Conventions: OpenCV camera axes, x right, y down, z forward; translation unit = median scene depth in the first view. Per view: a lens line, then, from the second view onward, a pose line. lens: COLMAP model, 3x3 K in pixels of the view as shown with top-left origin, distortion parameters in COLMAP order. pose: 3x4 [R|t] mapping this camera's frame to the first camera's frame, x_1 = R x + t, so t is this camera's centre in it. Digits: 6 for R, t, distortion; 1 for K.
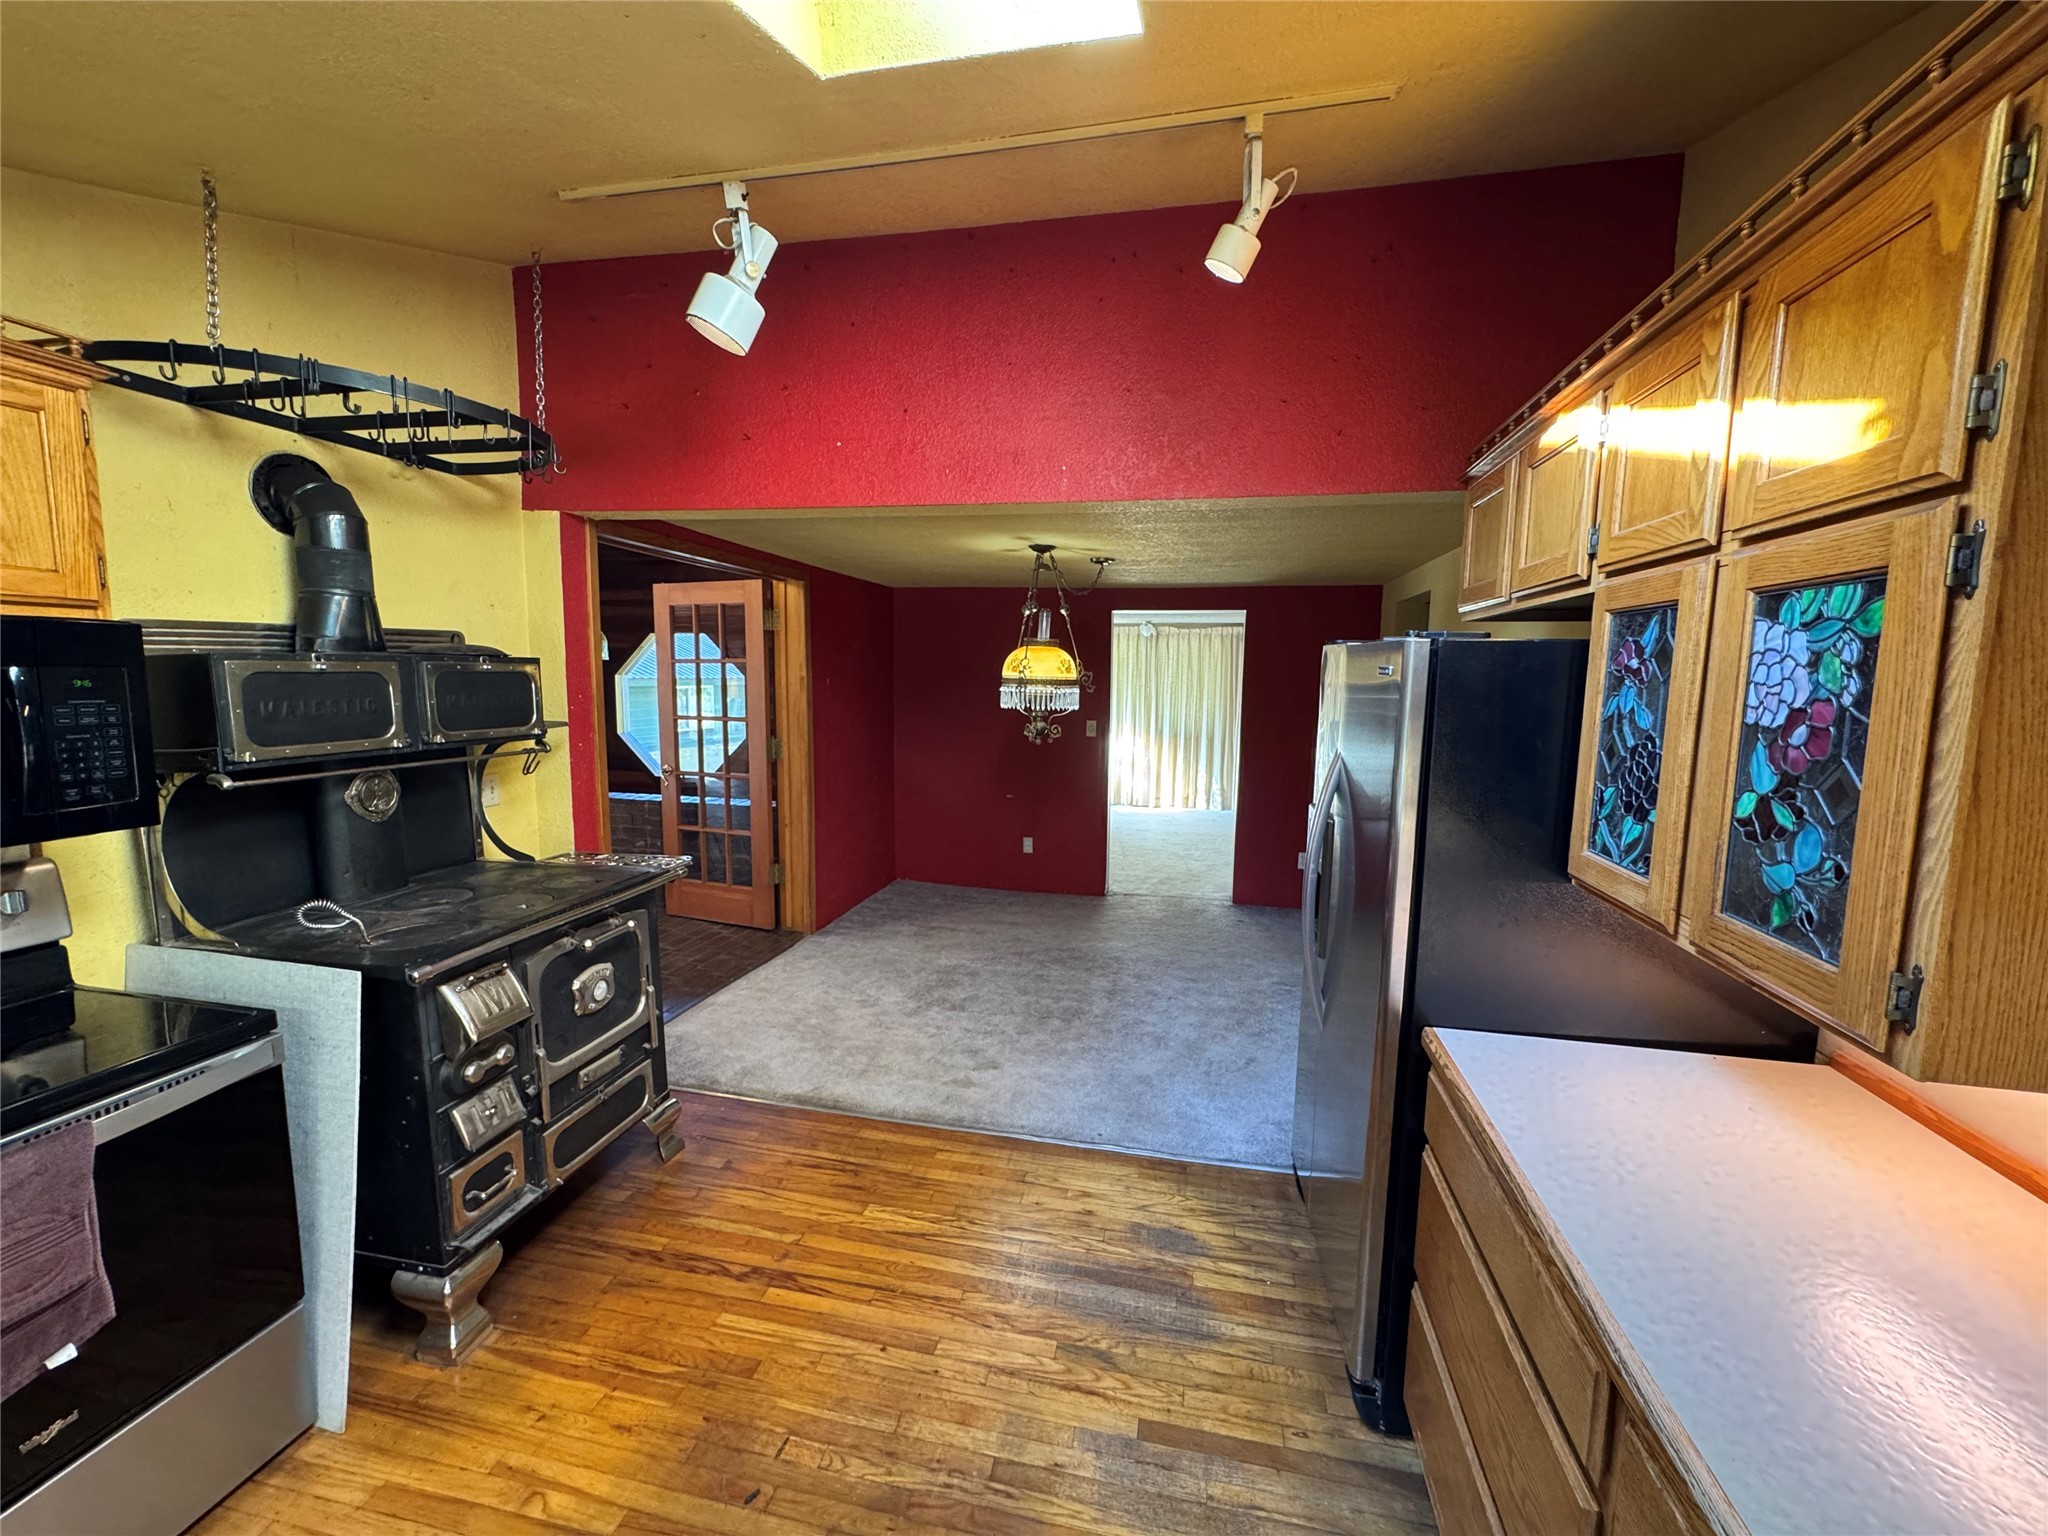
lens RADIAL K [[816.8, 0, 1028.4], [0, 816.8, 765.2], [0, 0, 1]] dist [-0.002902, 0.000777]
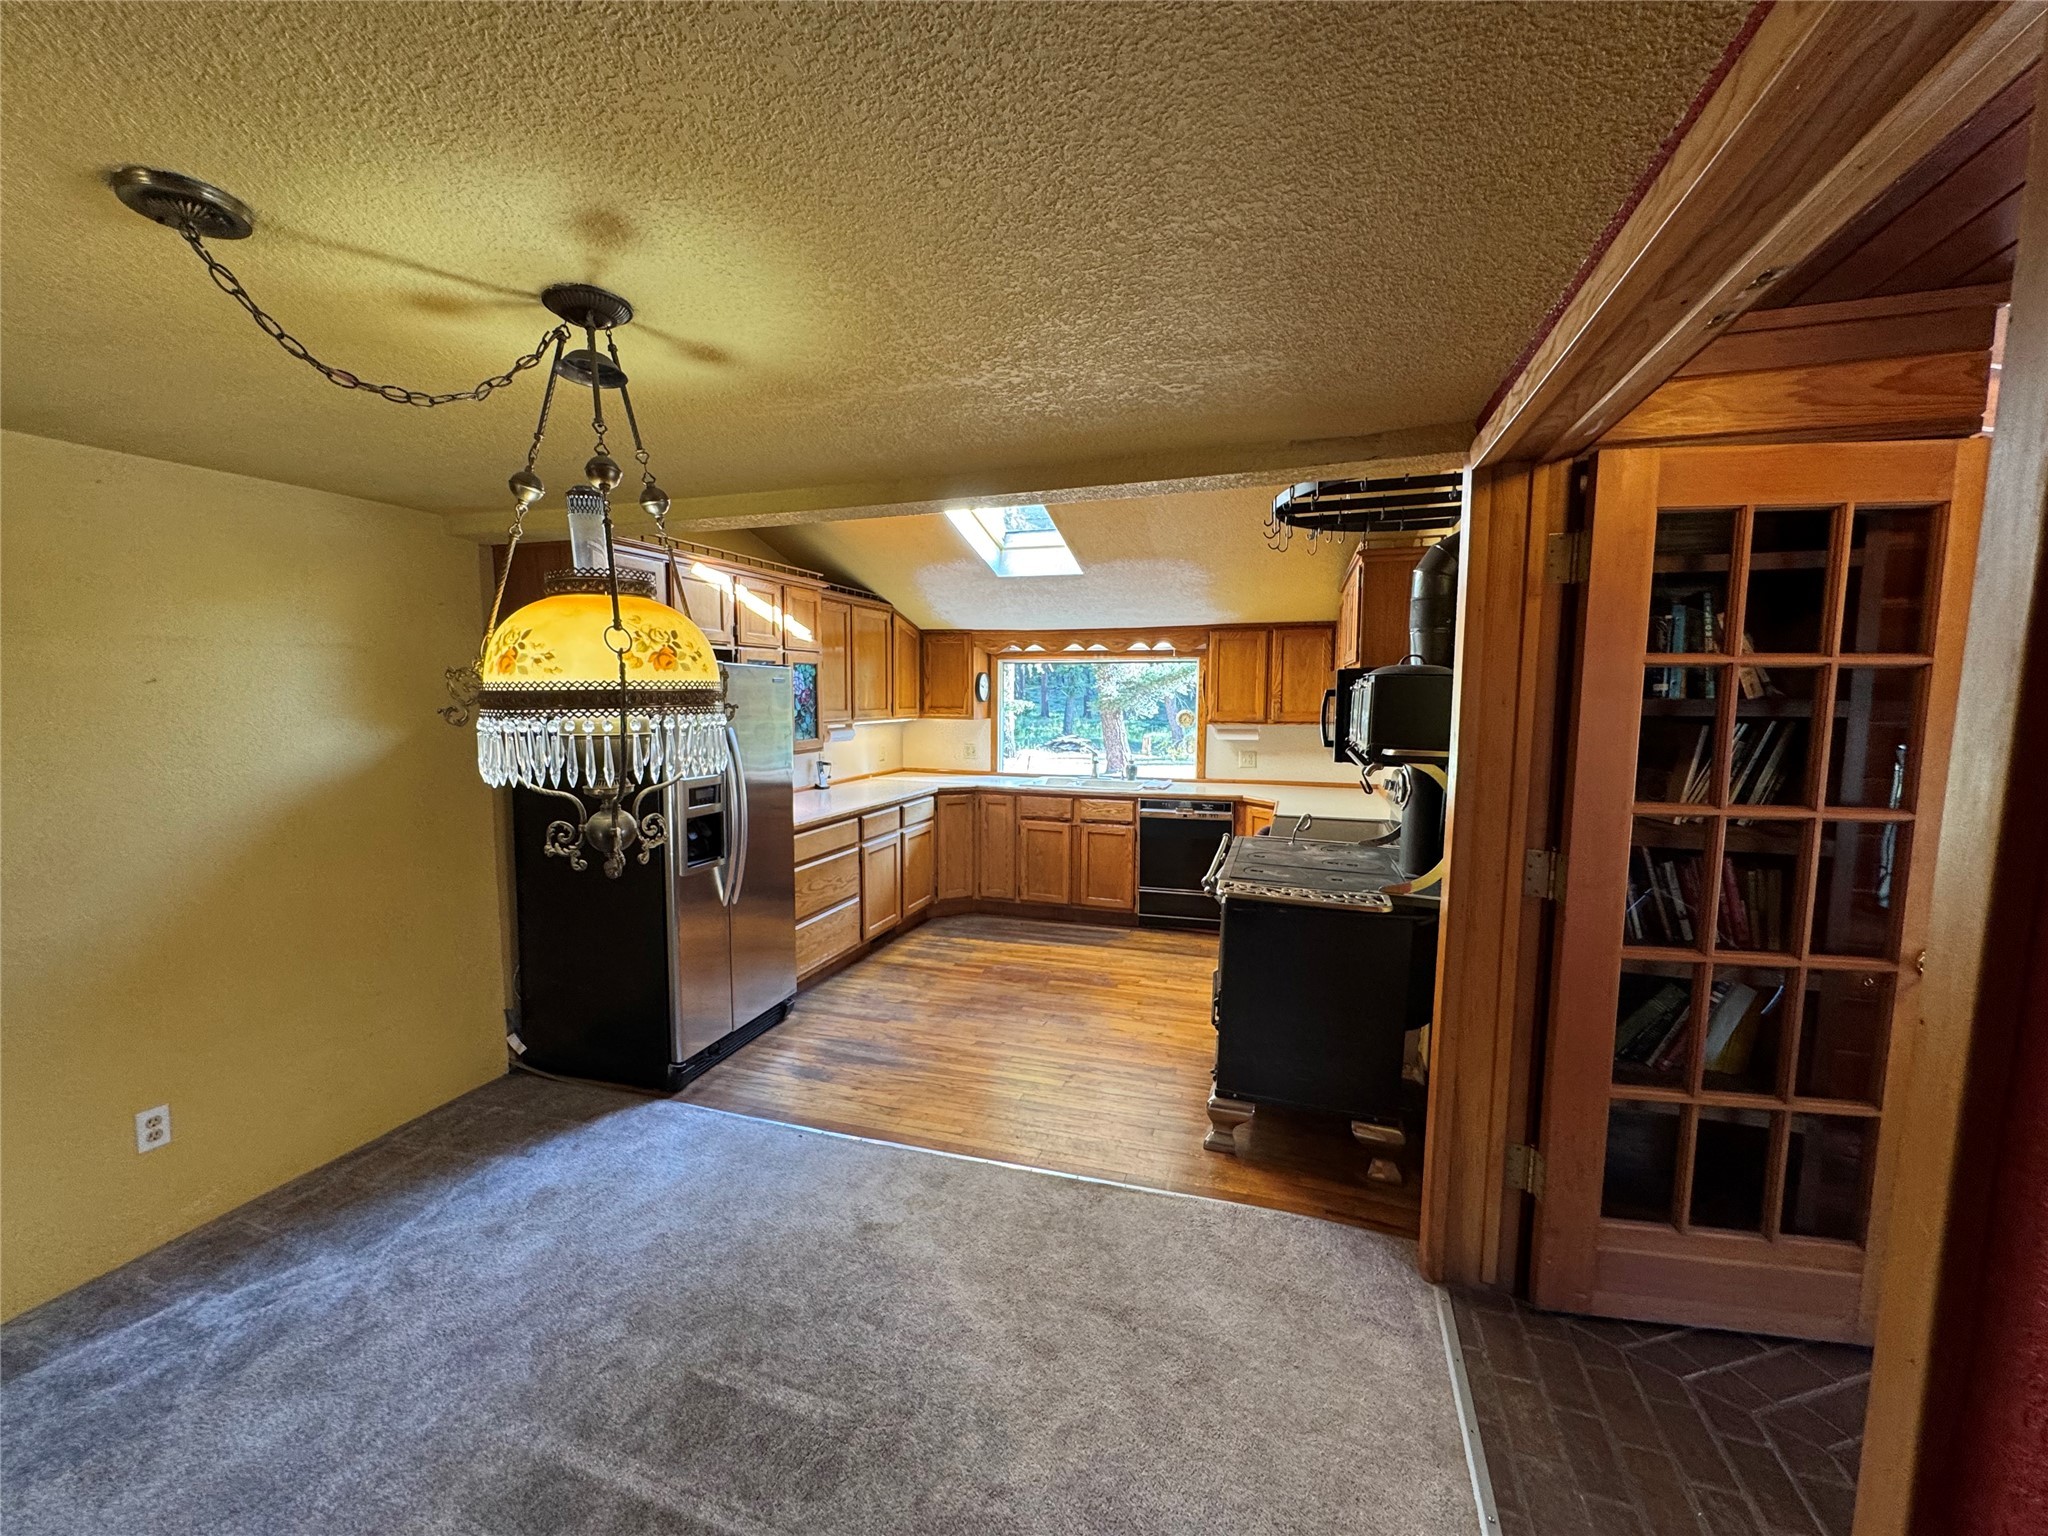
lens RADIAL K [[816.8, 0, 1027.9], [0, 816.8, 769.5], [0, 0, 1]] dist [-0.002902, 0.000777]
pose [[-0.993734, -0.026360, 0.108620, -0.470195], [-0.002731, 0.977229, 0.212169, -0.337465], [-0.111739, 0.210543, -0.971178, 2.993364]]
